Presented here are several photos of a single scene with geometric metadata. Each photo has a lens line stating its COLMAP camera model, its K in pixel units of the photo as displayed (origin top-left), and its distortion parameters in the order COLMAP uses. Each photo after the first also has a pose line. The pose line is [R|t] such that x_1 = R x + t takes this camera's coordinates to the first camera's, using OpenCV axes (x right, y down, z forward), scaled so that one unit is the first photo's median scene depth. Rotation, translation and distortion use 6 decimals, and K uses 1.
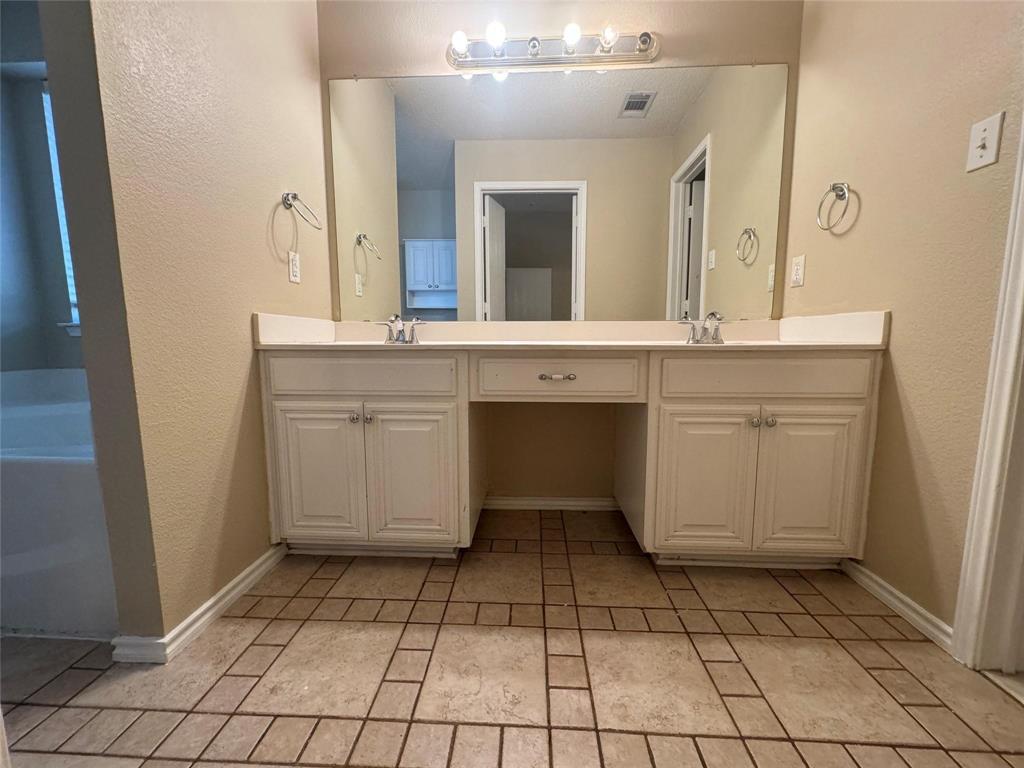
lens RADIAL K [[408.8, 0, 512.0], [0, 408.8, 384.0], [0, 0, 1]] dist [-0.000400, 0.000168]
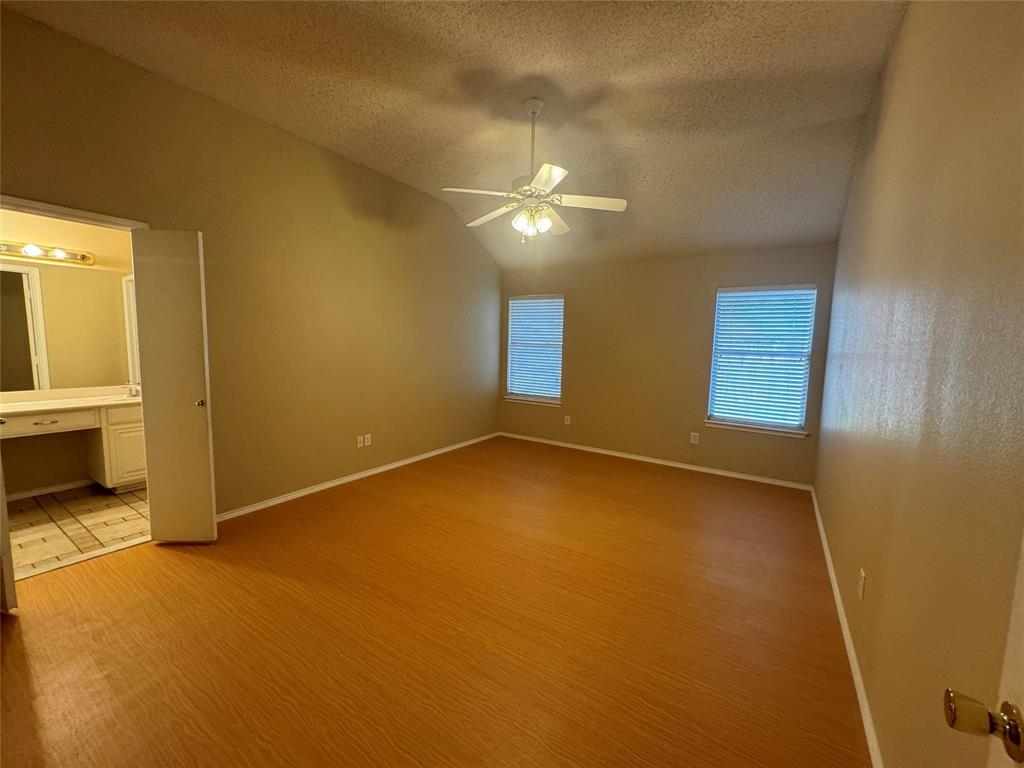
lens RADIAL K [[408.8, 0, 512.0], [0, 408.8, 384.0], [0, 0, 1]] dist [-0.000400, 0.000168]
pose [[0.505501, -0.071534, 0.859856, -0.562471], [0.074999, 0.996428, 0.038805, -0.135069], [-0.859561, 0.044873, 0.509060, -2.596144]]
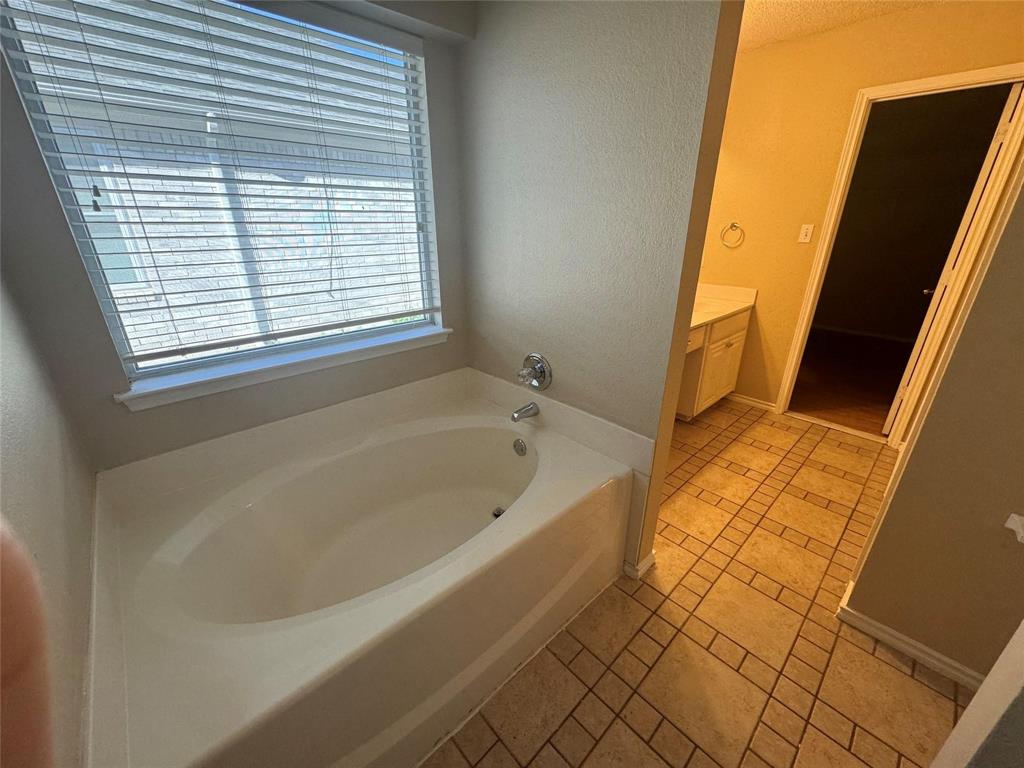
lens RADIAL K [[408.8, 0, 512.0], [0, 408.8, 384.0], [0, 0, 1]] dist [-0.000400, 0.000168]
pose [[0.695991, -0.268146, 0.666104, -1.814390], [0.083692, 0.951627, 0.295638, -0.478228], [-0.713157, -0.150014, 0.684765, 0.300311]]
